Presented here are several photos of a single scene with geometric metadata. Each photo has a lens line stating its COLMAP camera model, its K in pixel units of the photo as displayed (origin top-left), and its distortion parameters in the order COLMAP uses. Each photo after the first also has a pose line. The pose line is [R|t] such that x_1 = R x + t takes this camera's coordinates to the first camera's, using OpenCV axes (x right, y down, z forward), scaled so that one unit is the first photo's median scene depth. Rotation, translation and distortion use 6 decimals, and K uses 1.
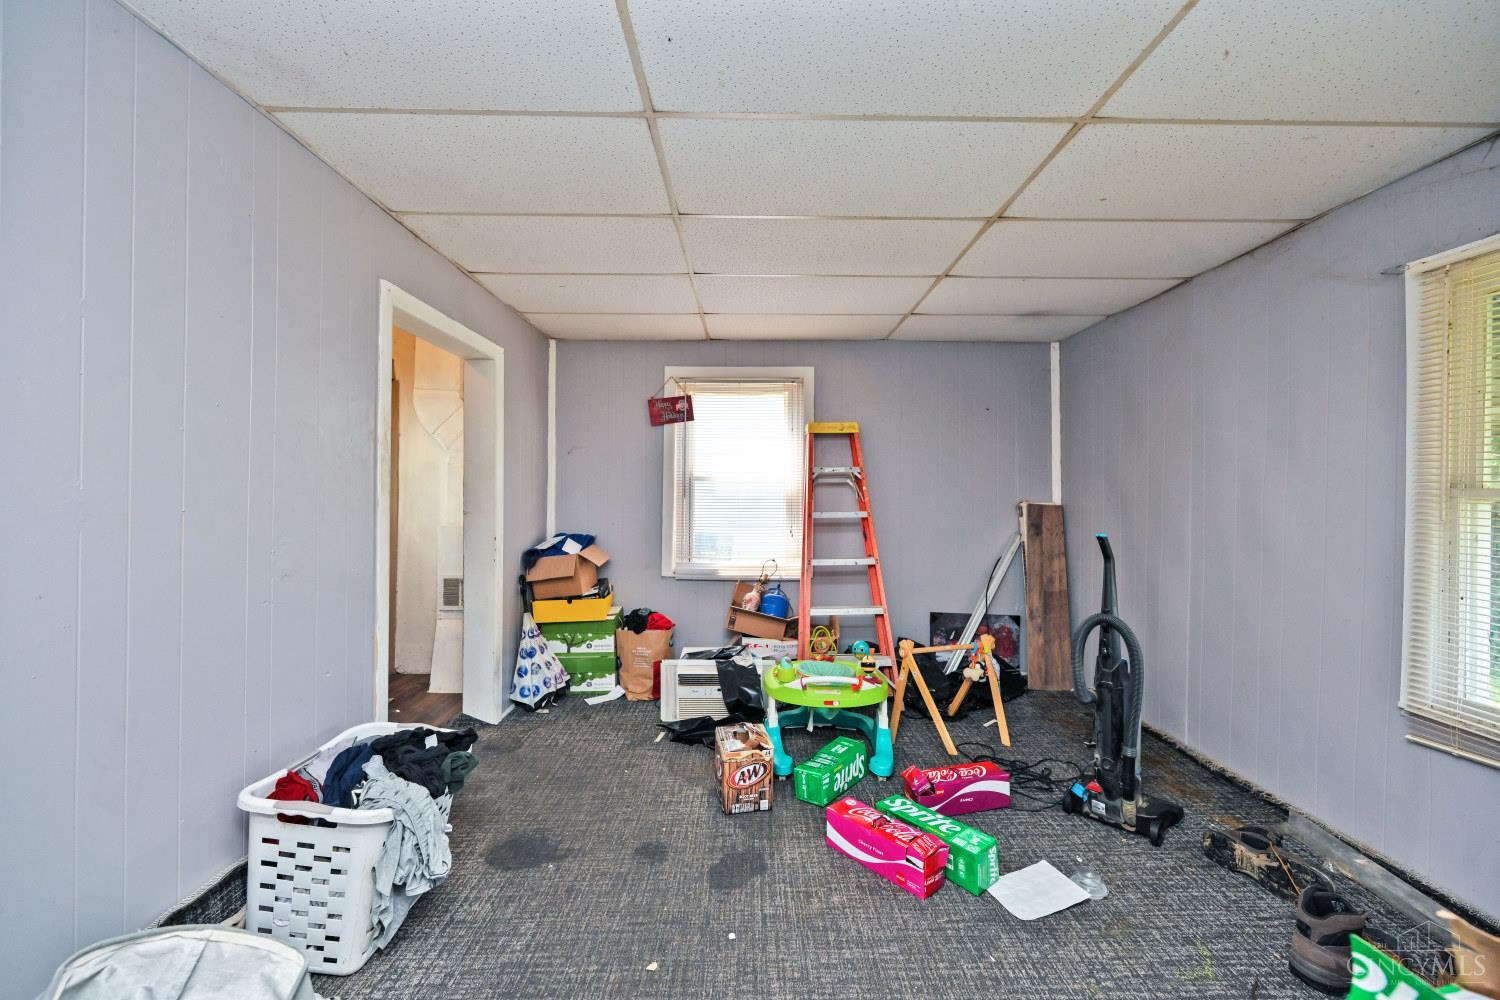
lens RADIAL K [[589.1, 0, 755.1], [0, 589.1, 496.8], [0, 0, 1]] dist [0.000931, 0.000209]
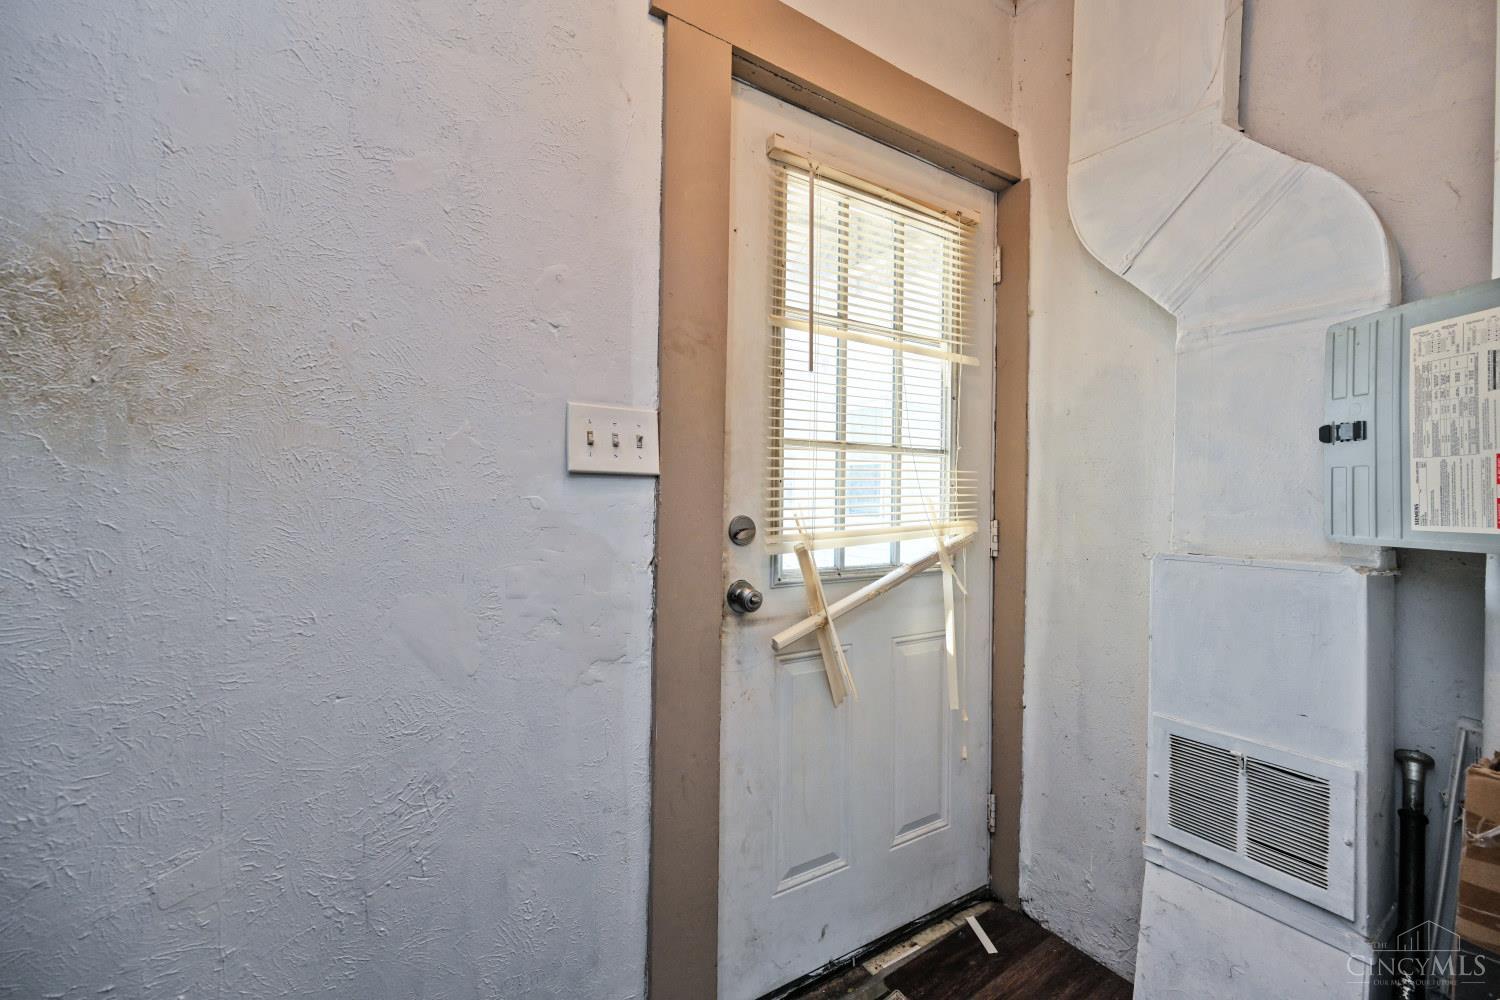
lens RADIAL K [[589.1, 0, 746.2], [0, 589.1, 495.8], [0, 0, 1]] dist [0.000931, 0.000209]
pose [[0.540313, 0.000350, -0.841464, -0.377797], [-0.007308, 0.999964, -0.004277, 0.021206], [0.841432, 0.008460, 0.540296, 0.631489]]
